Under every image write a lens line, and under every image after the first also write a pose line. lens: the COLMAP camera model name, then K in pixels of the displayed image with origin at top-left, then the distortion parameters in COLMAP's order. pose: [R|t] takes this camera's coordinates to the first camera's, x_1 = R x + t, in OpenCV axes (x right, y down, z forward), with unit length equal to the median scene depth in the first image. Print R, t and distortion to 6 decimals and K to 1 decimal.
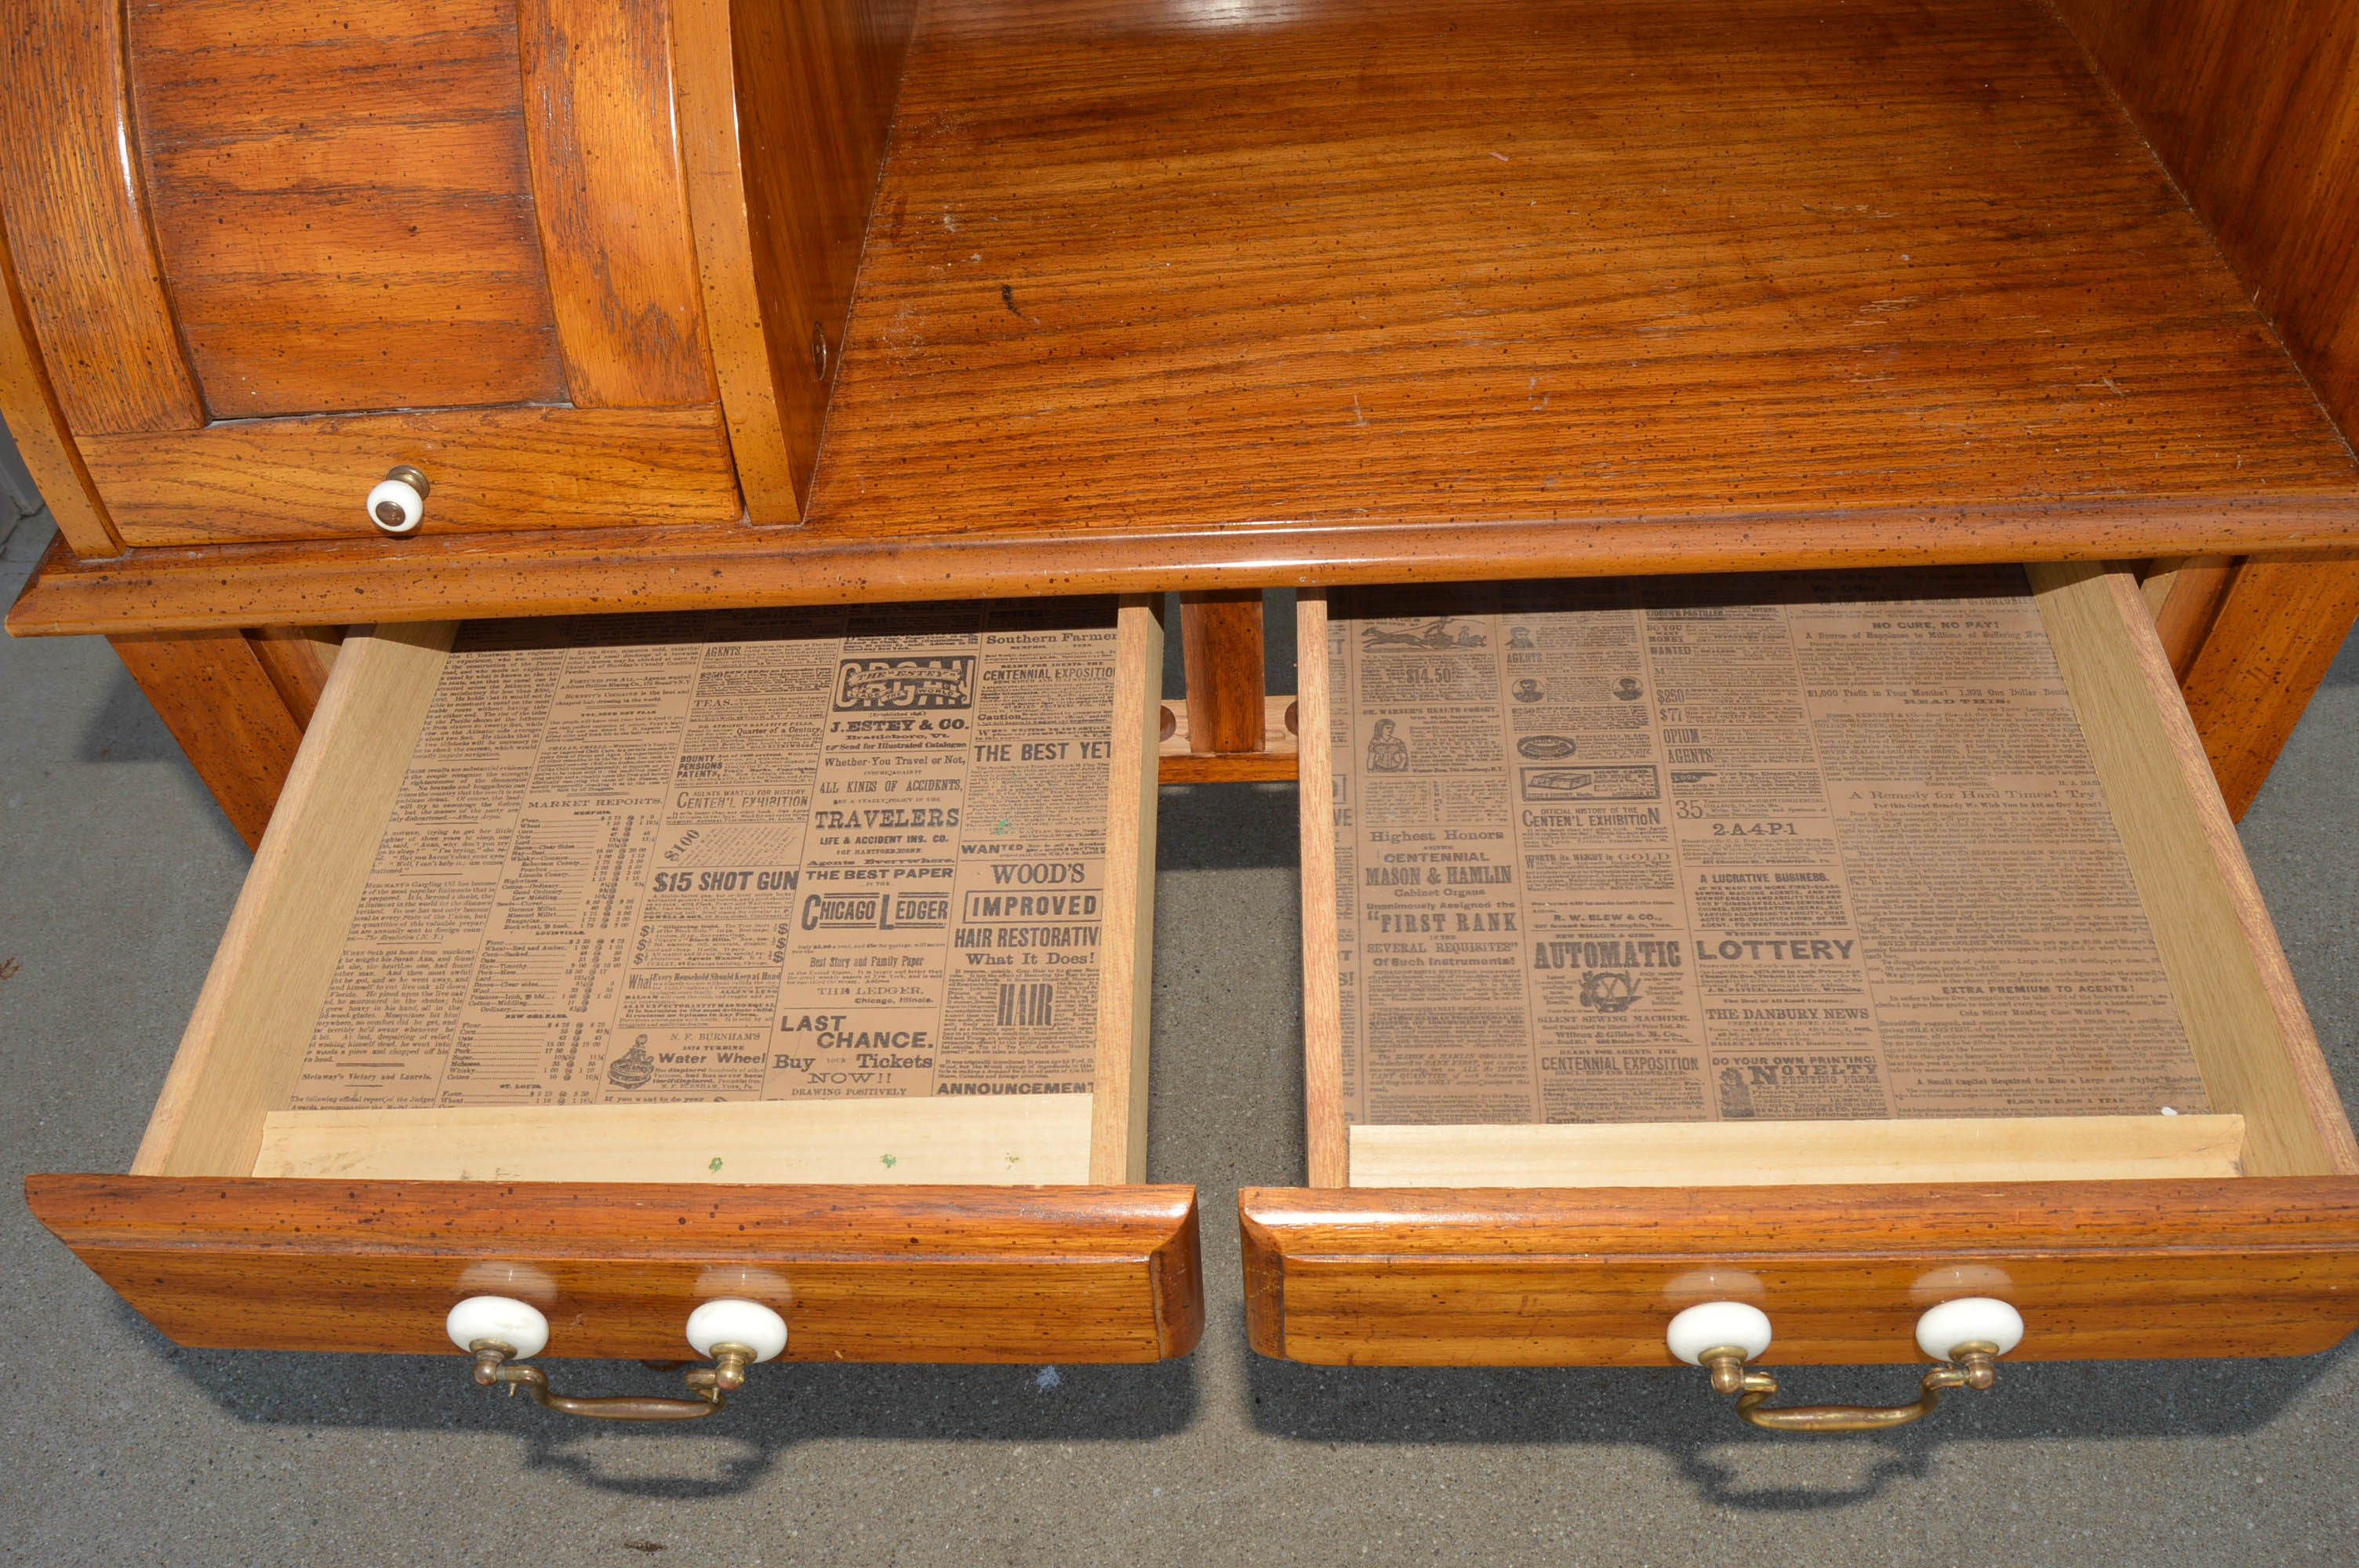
lens RADIAL K [[1864.3, 0, 1184.7], [0, 1864.3, 780.9], [0, 0, 1]] dist [-0.100689, 0.041938]
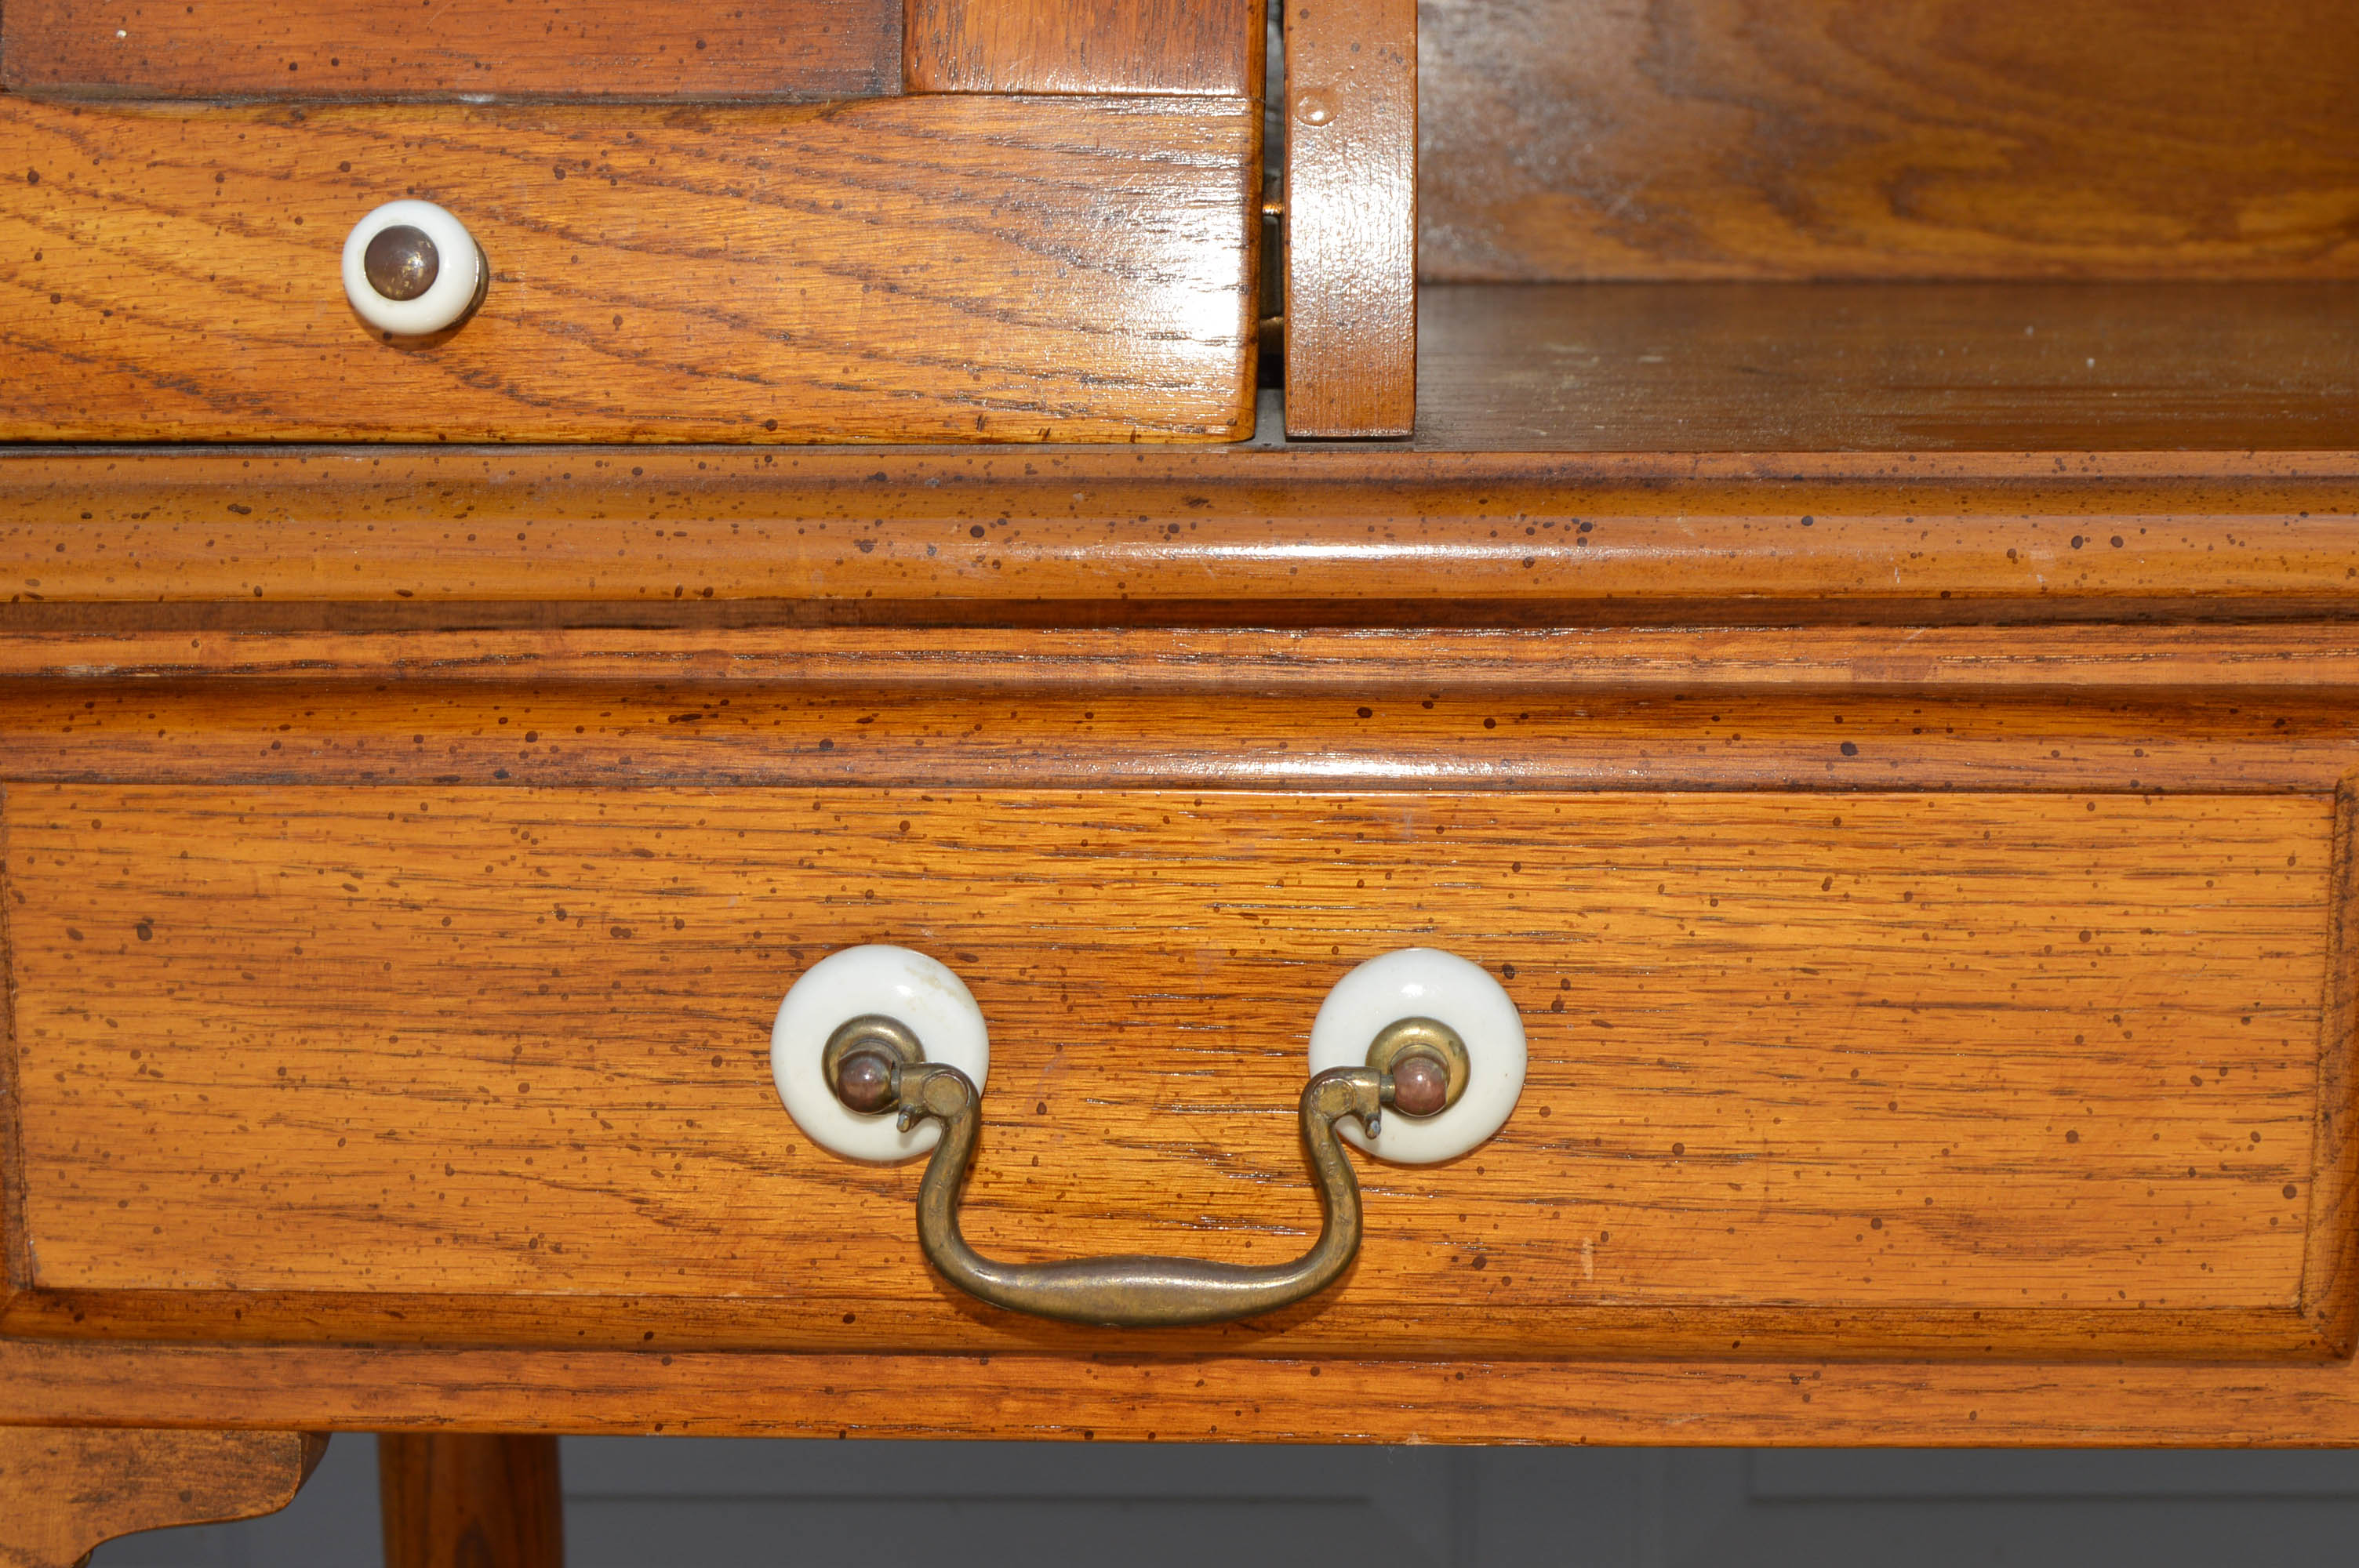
lens RADIAL K [[3507.8, 0, 1198.1], [0, 3507.8, 787.4], [0, 0, 1]] dist [-0.054574, 0.000000]
pose [[0.998688, 0.047300, -0.019604, -0.224895], [-0.049402, 0.789560, -0.611682, 0.364796], [-0.013454, 0.611848, 0.790861, 0.436189]]
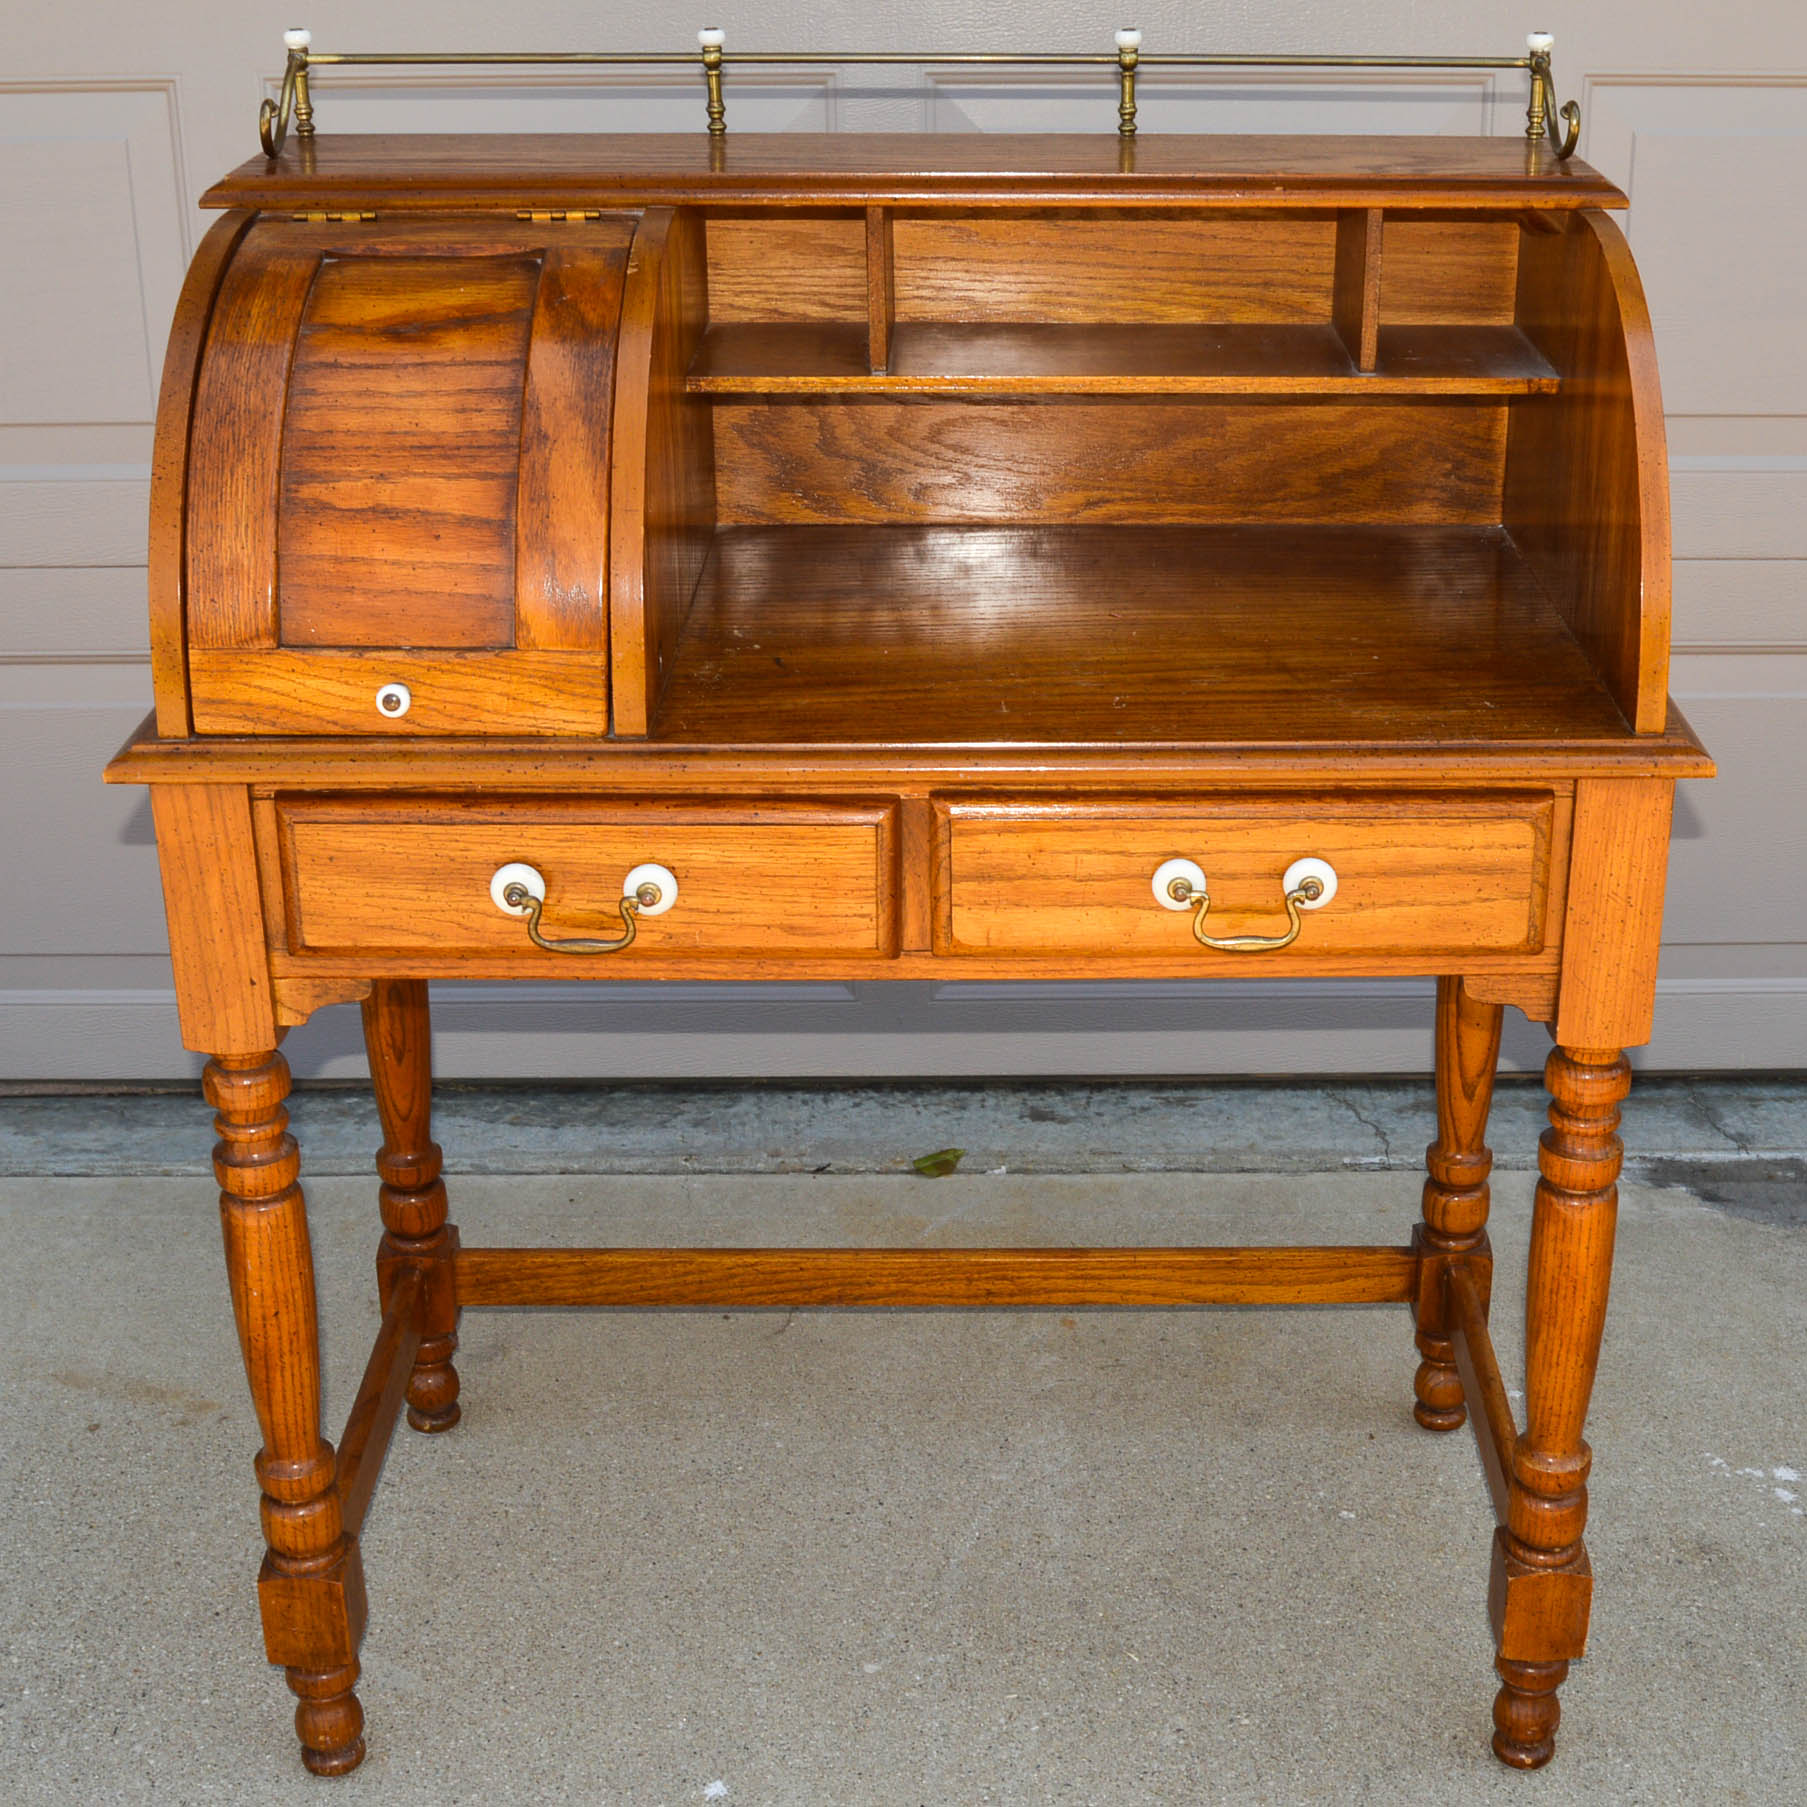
lens RADIAL K [[2835.0, 0, 1028.9], [0, 2835.0, 879.2], [0, 0, 1]] dist [-0.078818, 0.000000]
pose [[0.998414, 0.042671, 0.036736, 0.033014], [-0.022007, 0.896267, -0.442968, 0.986920], [-0.051827, 0.441456, 0.895785, -1.073459]]
